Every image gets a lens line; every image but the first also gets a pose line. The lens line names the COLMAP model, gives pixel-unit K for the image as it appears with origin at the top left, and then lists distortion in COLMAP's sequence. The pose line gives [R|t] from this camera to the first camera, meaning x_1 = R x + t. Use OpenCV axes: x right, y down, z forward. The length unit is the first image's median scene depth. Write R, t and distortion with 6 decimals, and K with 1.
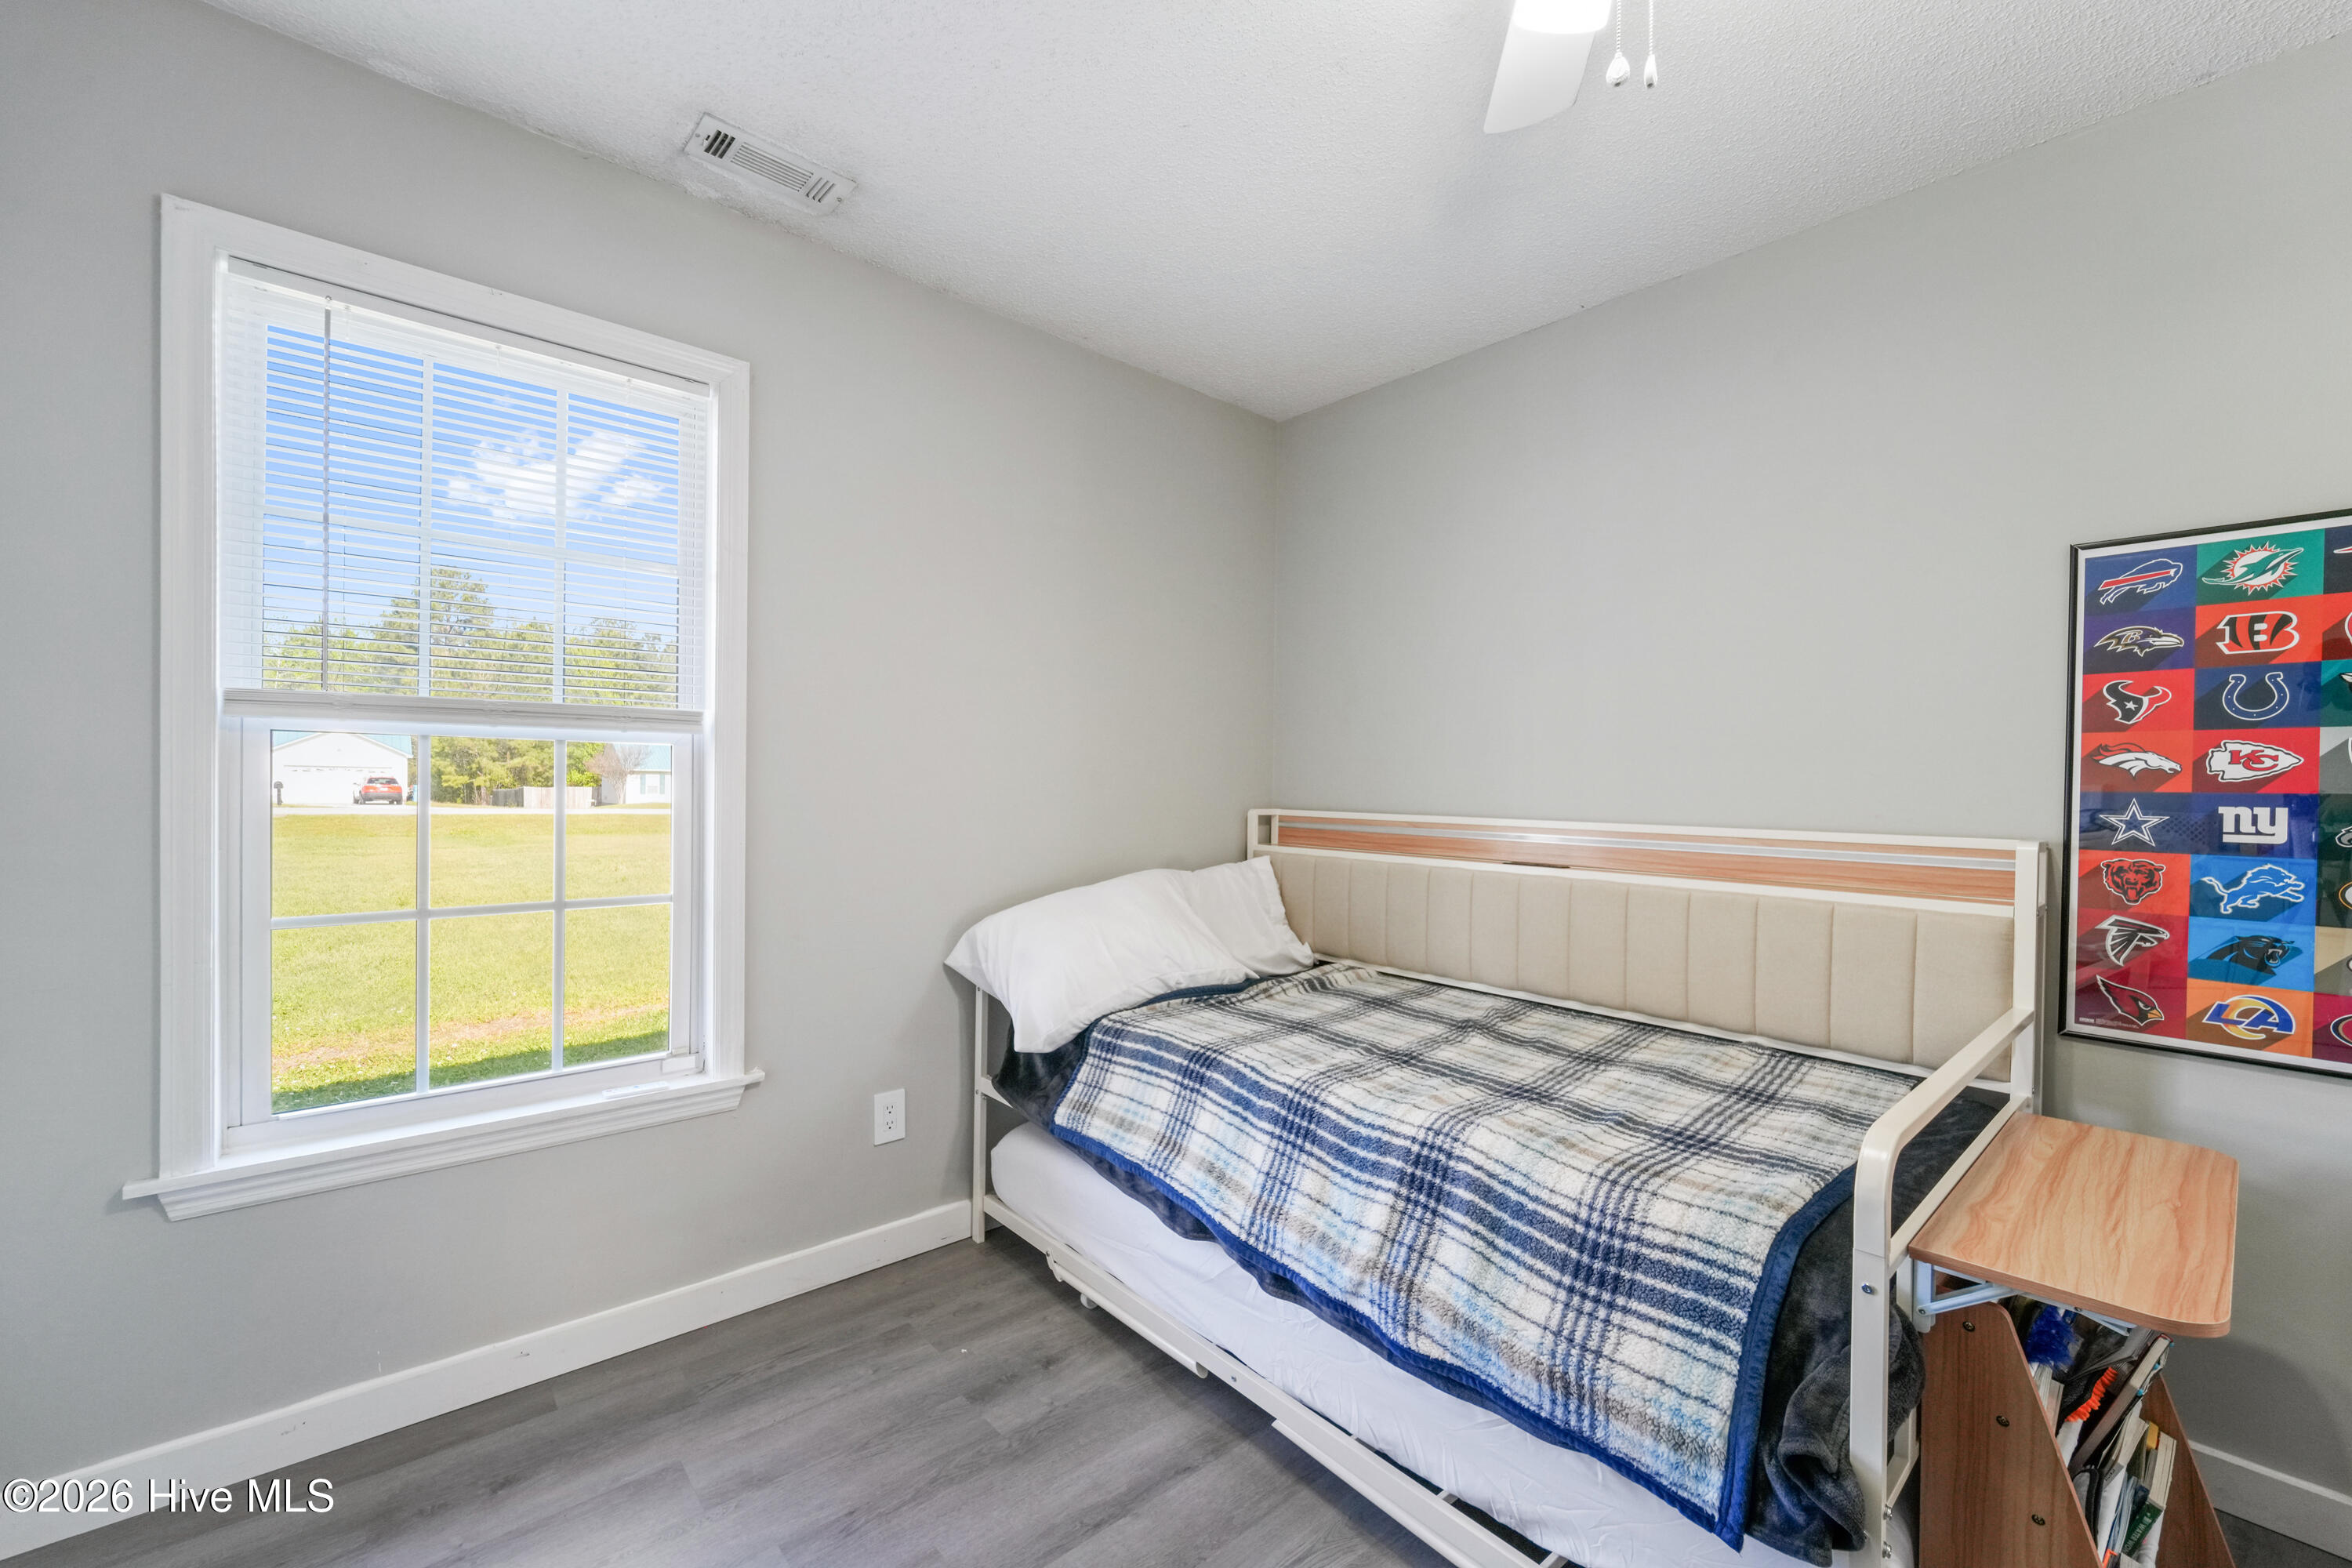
lens RADIAL K [[959.1, 0, 1193.8], [0, 959.1, 786.8], [0, 0, 1]] dist [-0.003725, -0.000351]
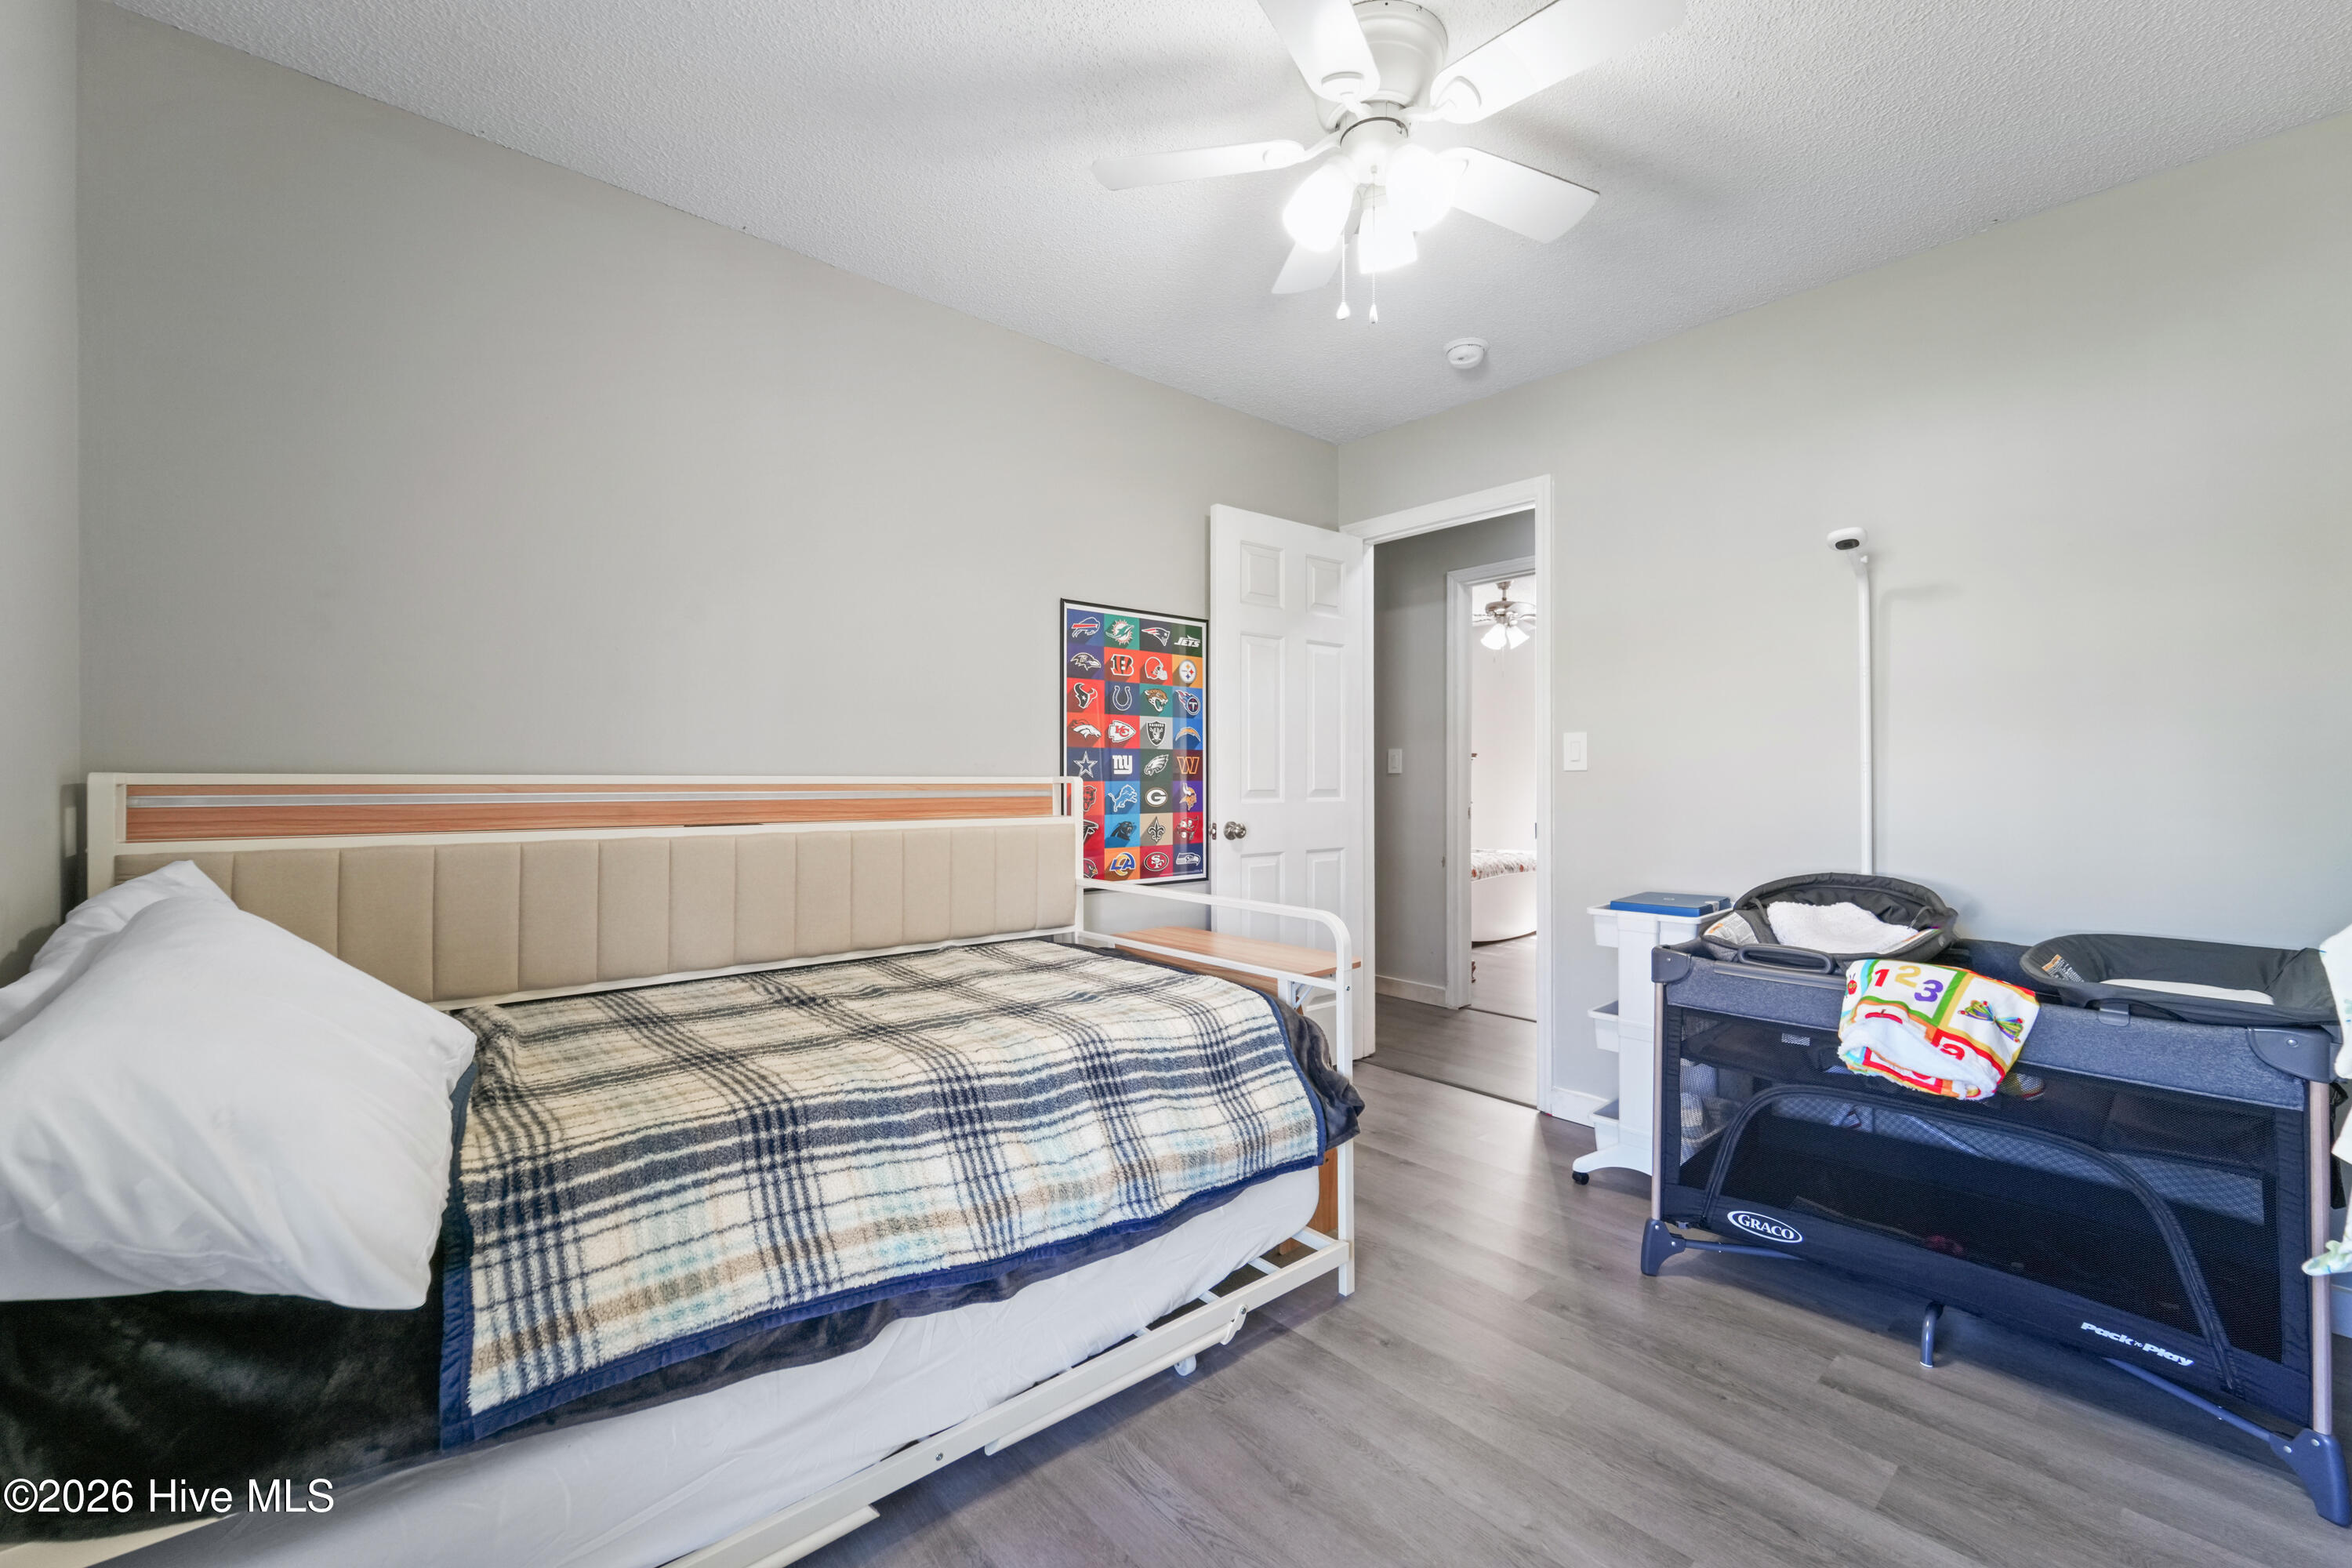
lens RADIAL K [[959.1, 0, 1188.1], [0, 959.1, 782.9], [0, 0, 1]] dist [-0.003725, -0.000351]
pose [[-0.004090, -0.020684, 0.999778, -0.805352], [0.001221, 0.999785, 0.020689, 0.035446], [-0.999991, 0.001305, -0.004064, 0.844611]]
